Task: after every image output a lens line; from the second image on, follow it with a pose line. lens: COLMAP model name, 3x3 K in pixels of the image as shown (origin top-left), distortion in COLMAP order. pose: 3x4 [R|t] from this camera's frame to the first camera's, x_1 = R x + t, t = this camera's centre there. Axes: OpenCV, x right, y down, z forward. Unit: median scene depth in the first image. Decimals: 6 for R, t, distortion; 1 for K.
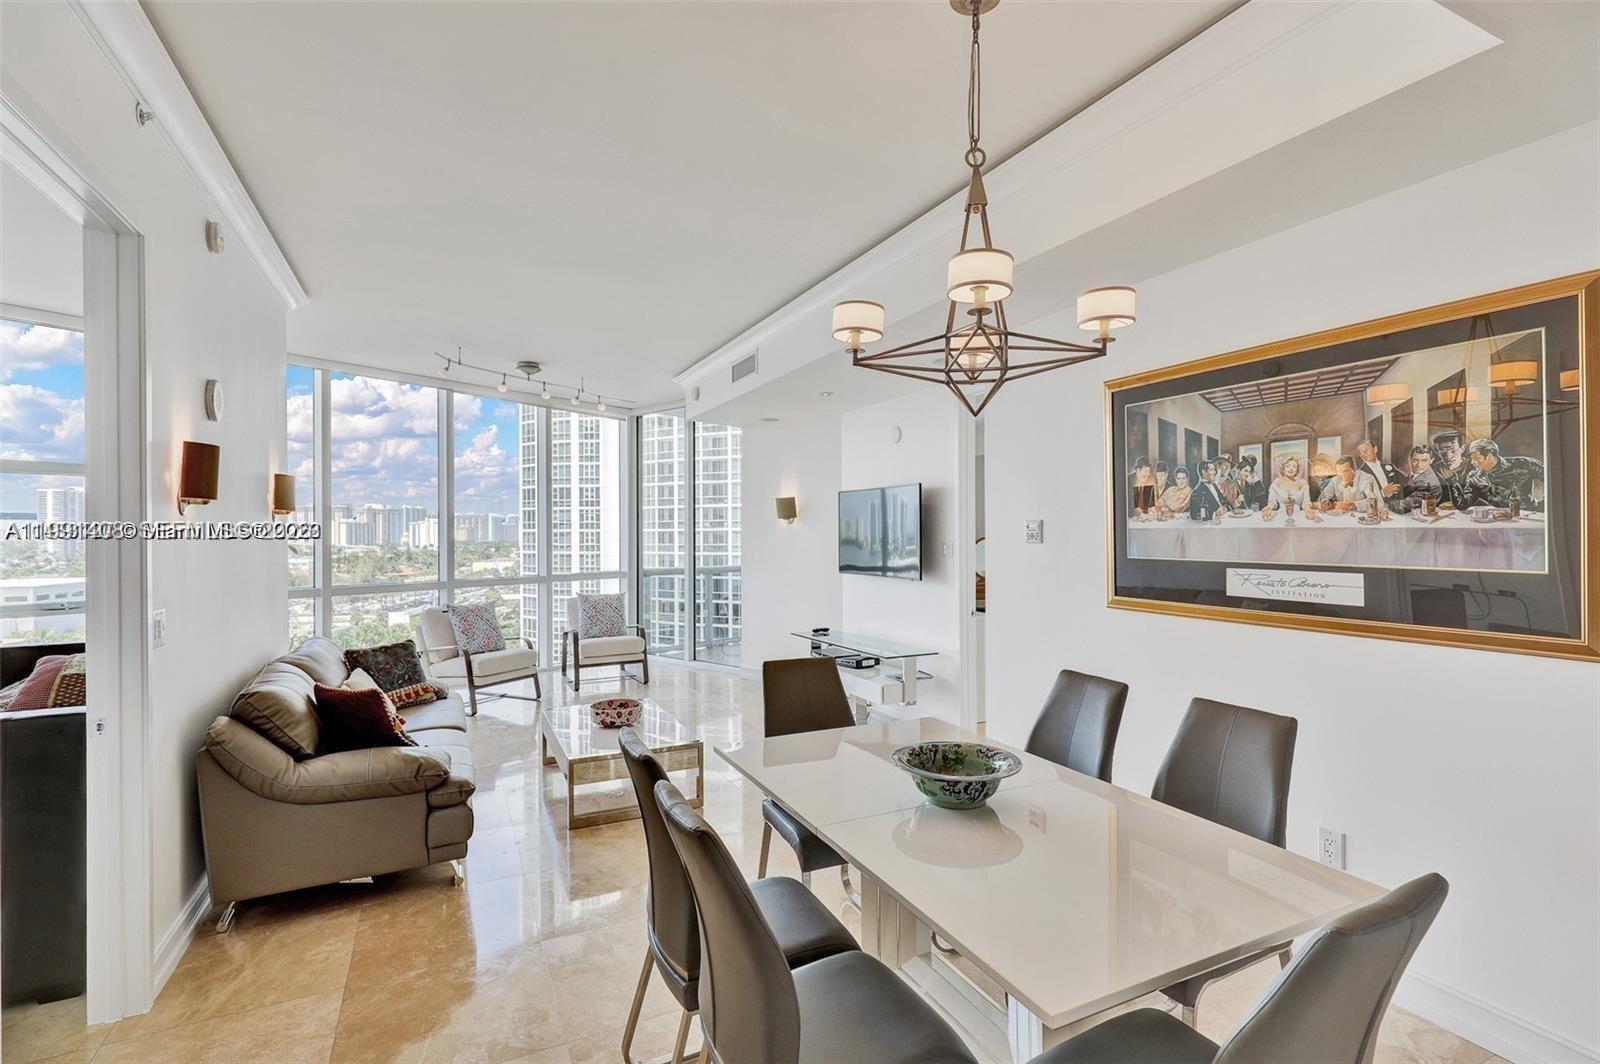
lens RADIAL K [[763.5, 0, 784.5], [0, 763.5, 528.1], [0, 0, 1]] dist [0.007468, -0.002794]
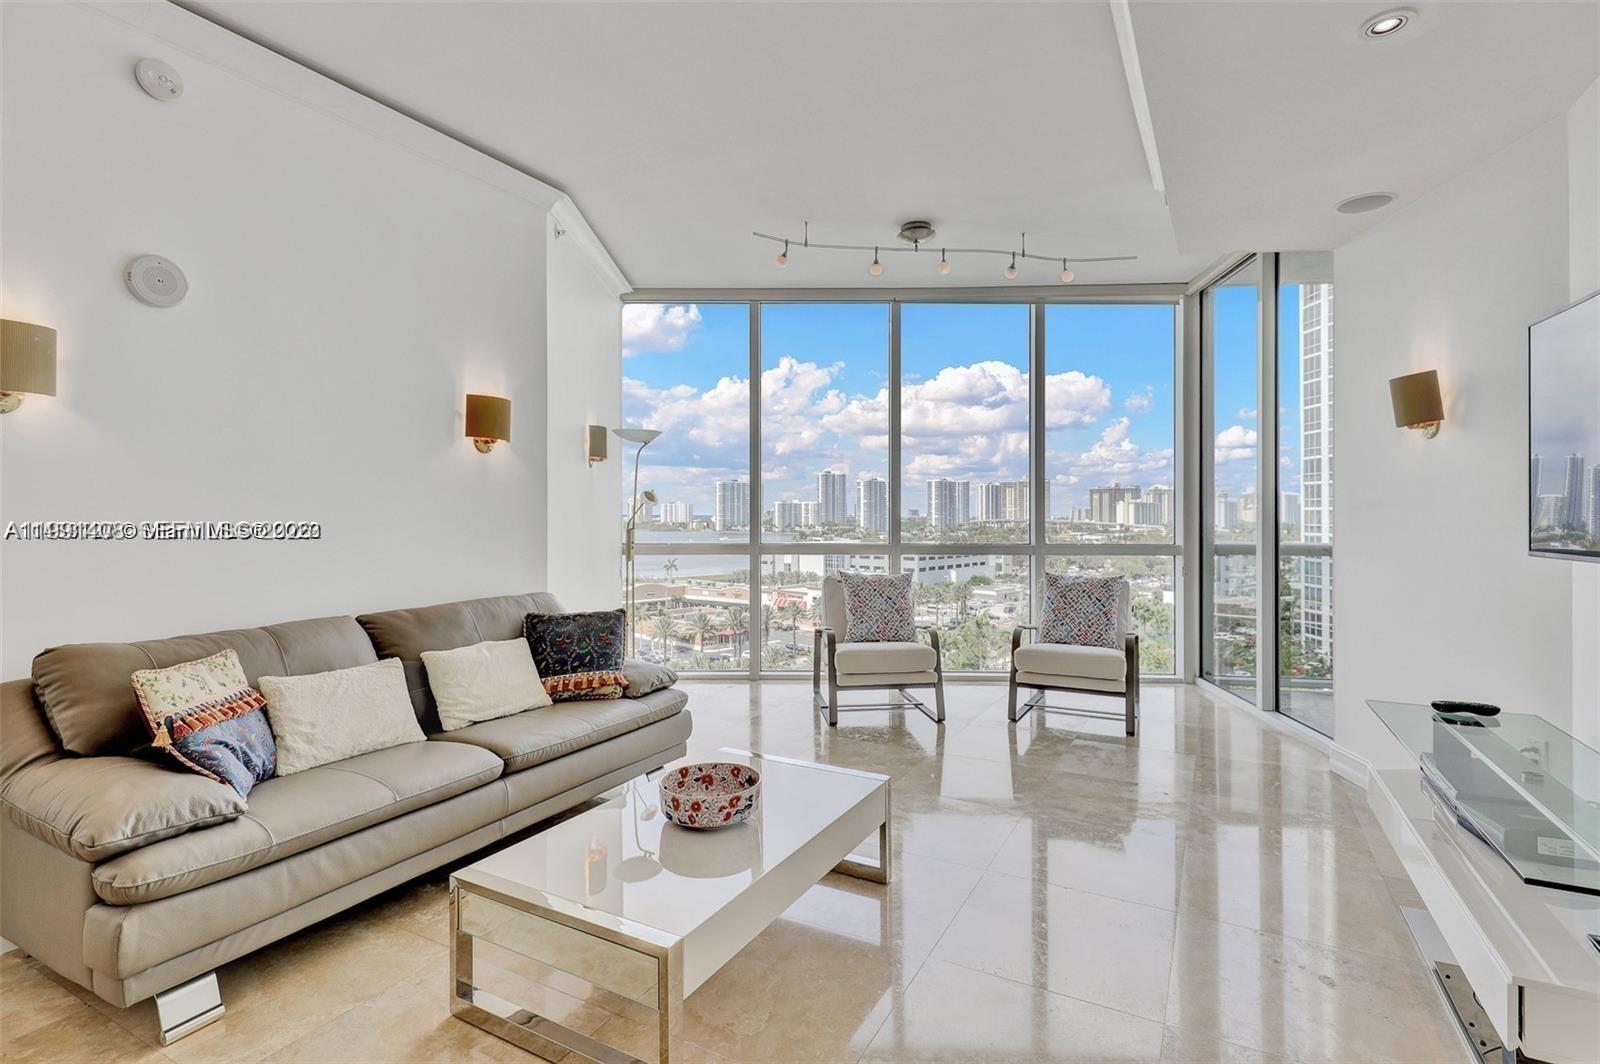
lens RADIAL K [[763.5, 0, 801.0], [0, 763.5, 525.3], [0, 0, 1]] dist [0.007468, -0.002794]
pose [[0.597370, 0.017799, -0.801768, 0.316681], [-0.000066, 0.999755, 0.022146, 0.075116], [0.801966, -0.013177, 0.597224, 1.087977]]
